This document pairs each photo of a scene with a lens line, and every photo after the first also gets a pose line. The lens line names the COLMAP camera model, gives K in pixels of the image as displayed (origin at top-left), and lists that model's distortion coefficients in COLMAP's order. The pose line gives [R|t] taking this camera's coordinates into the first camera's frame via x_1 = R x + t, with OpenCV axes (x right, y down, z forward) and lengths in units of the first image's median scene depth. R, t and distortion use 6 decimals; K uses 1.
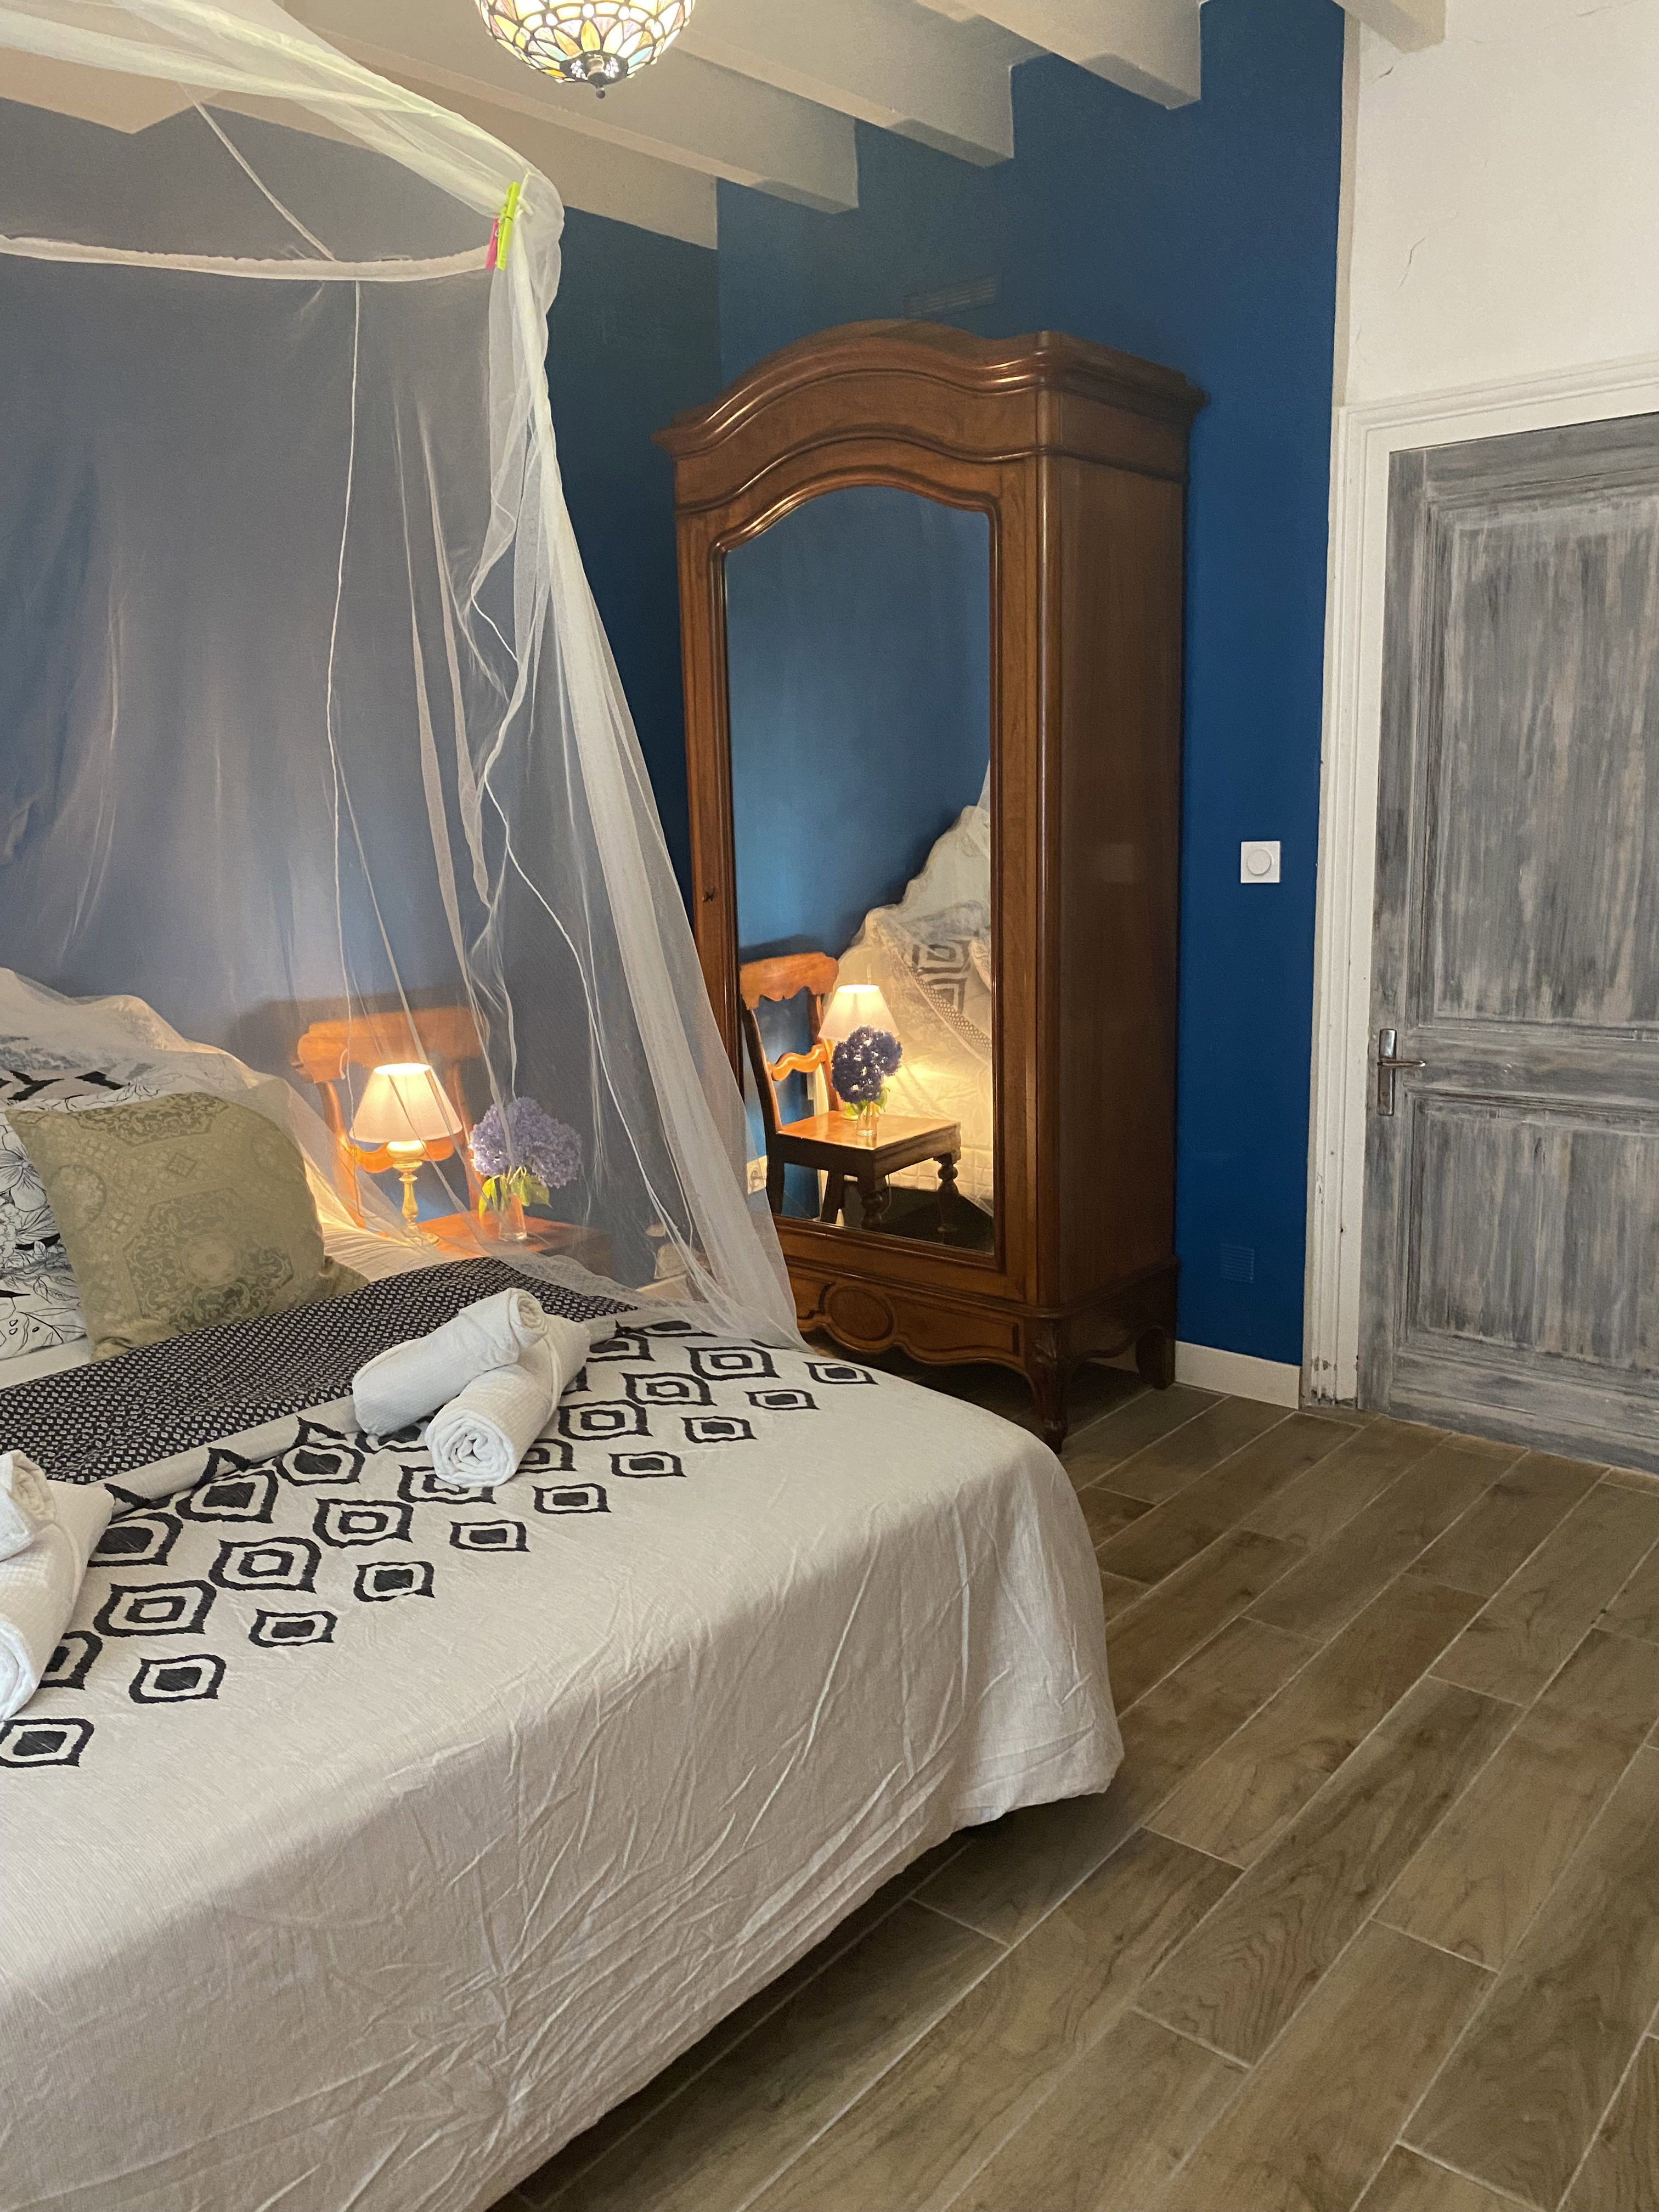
lens RADIAL K [[1709.3, 0, 828.1], [0, 1709.3, 1106.1], [0, 0, 1]] dist [0.005666, -0.005951]
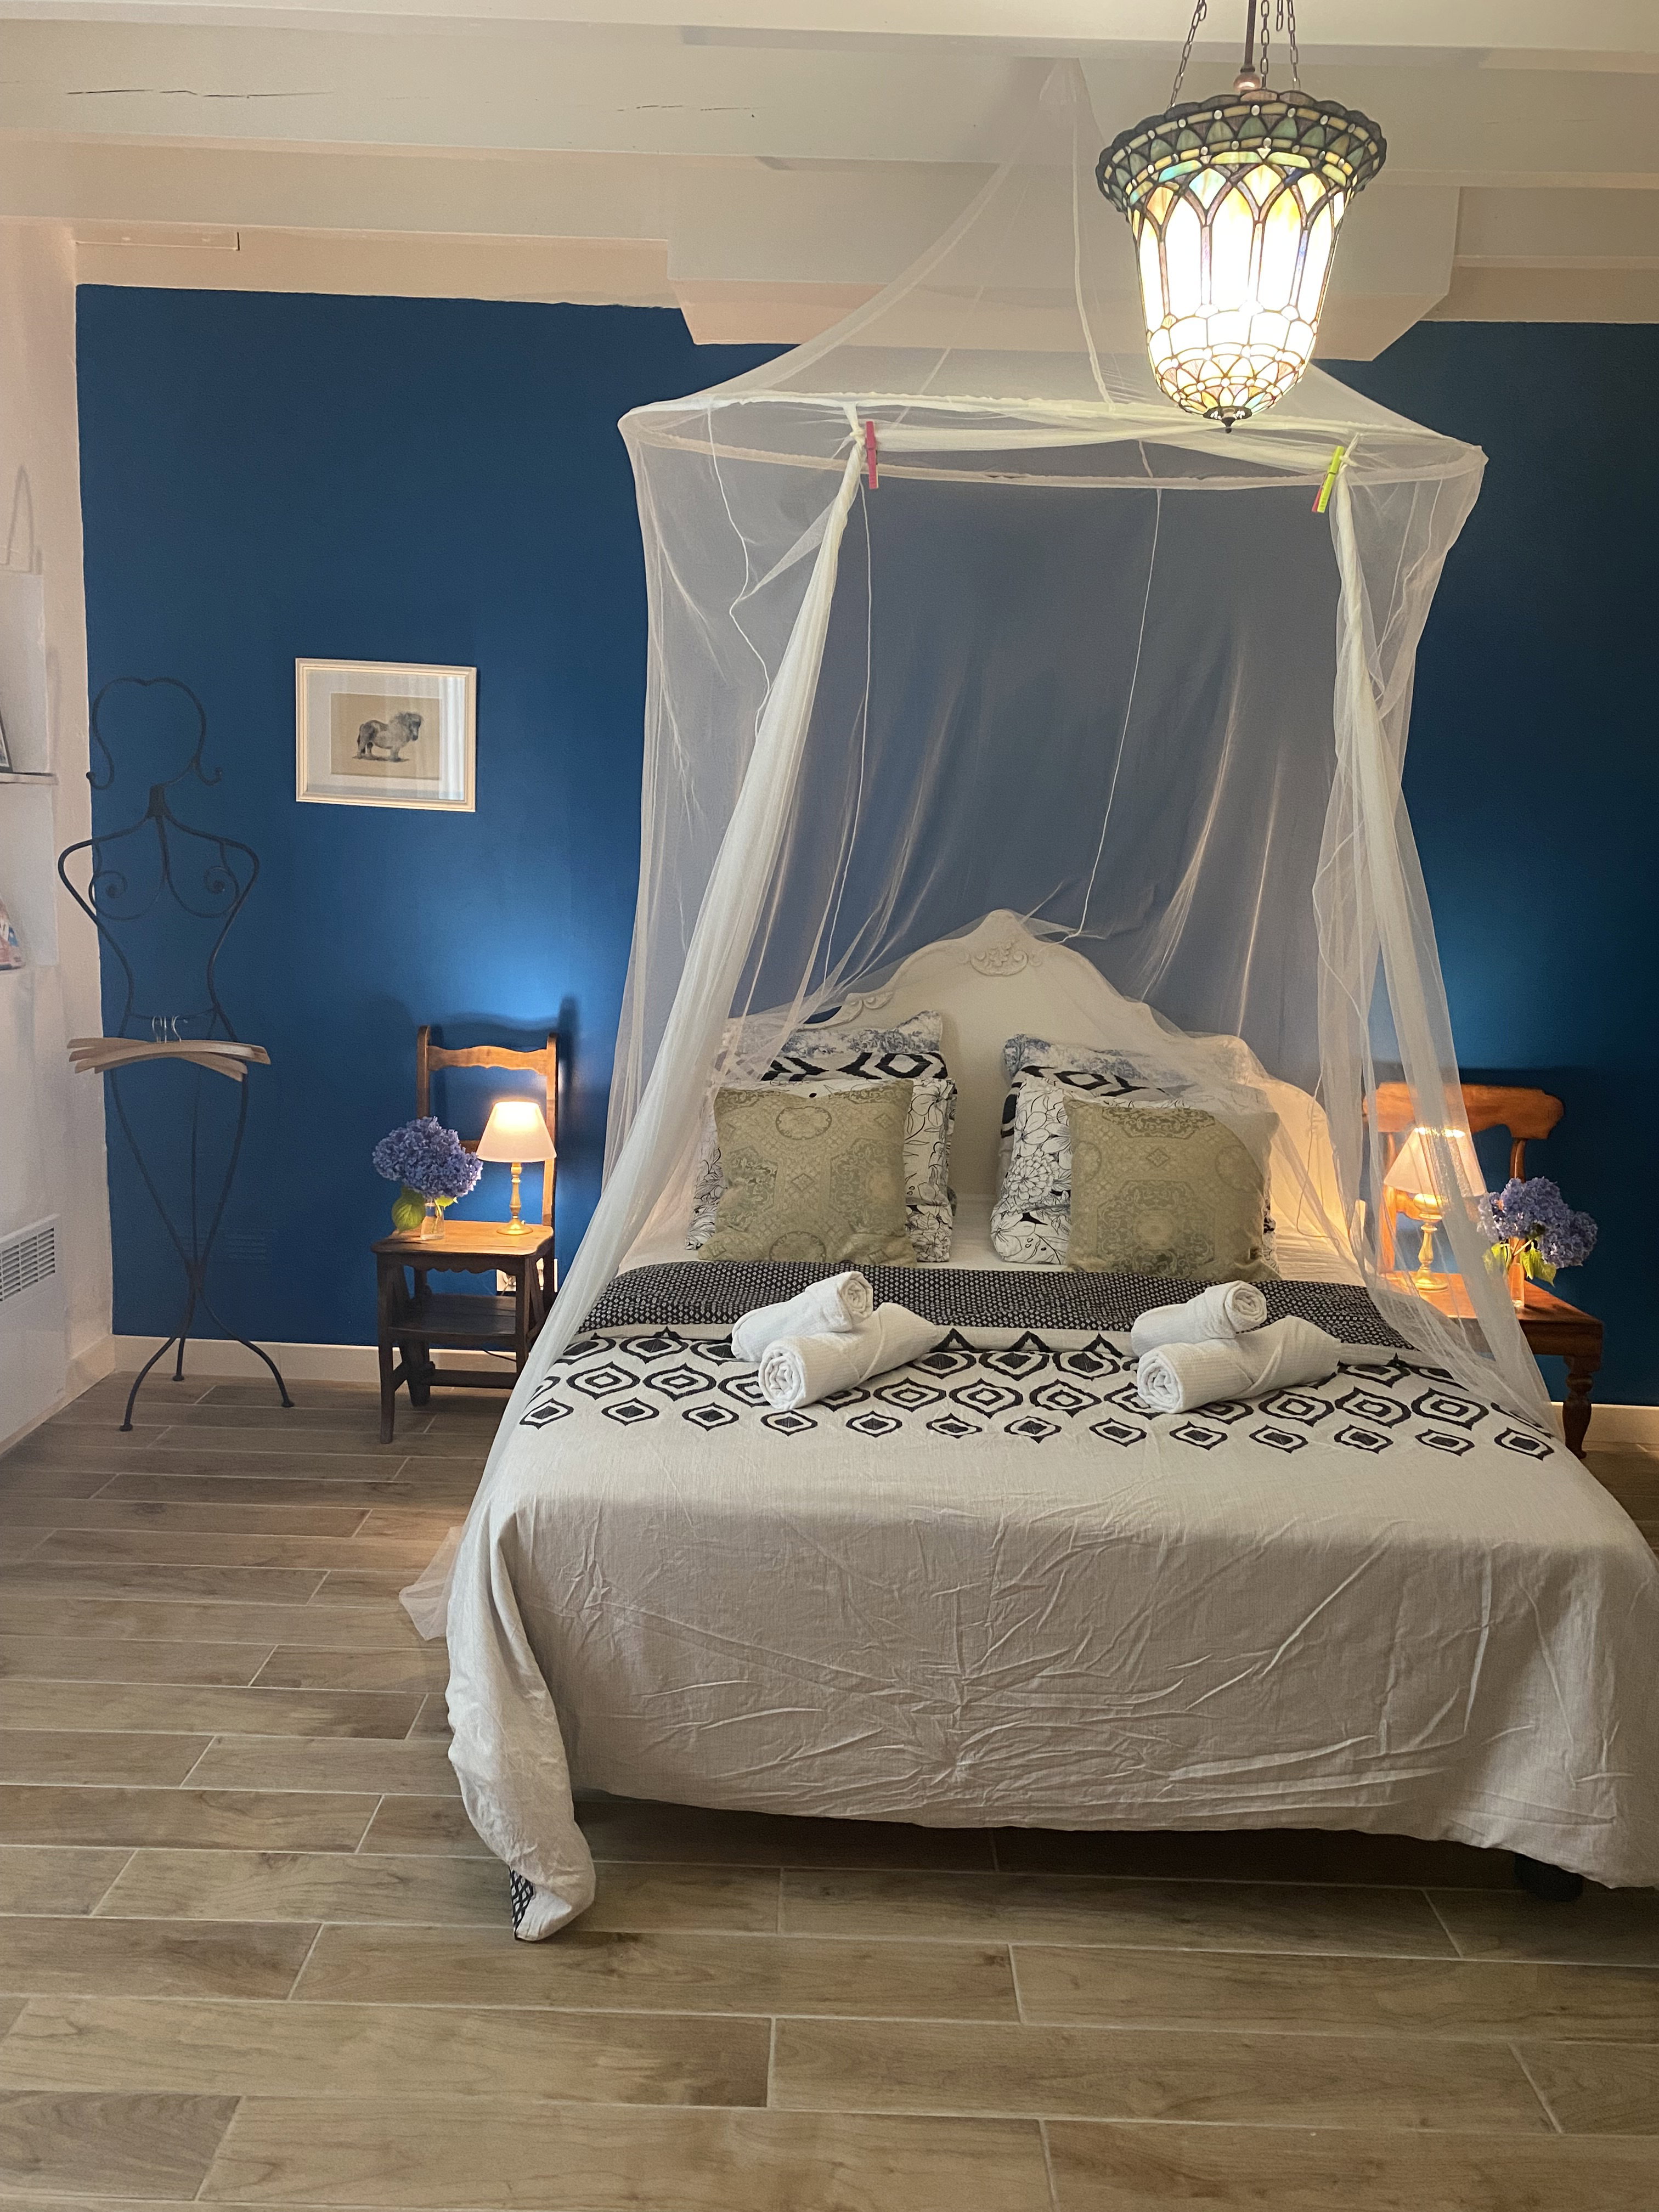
lens RADIAL K [[1709.3, 0, 833.2], [0, 1709.3, 1107.6], [0, 0, 1]] dist [0.005666, -0.005951]
pose [[0.638842, 0.167478, -0.750887, 0.598326], [-0.197165, 0.979062, 0.050625, -0.028566], [0.743644, 0.115707, 0.658487, -0.106748]]
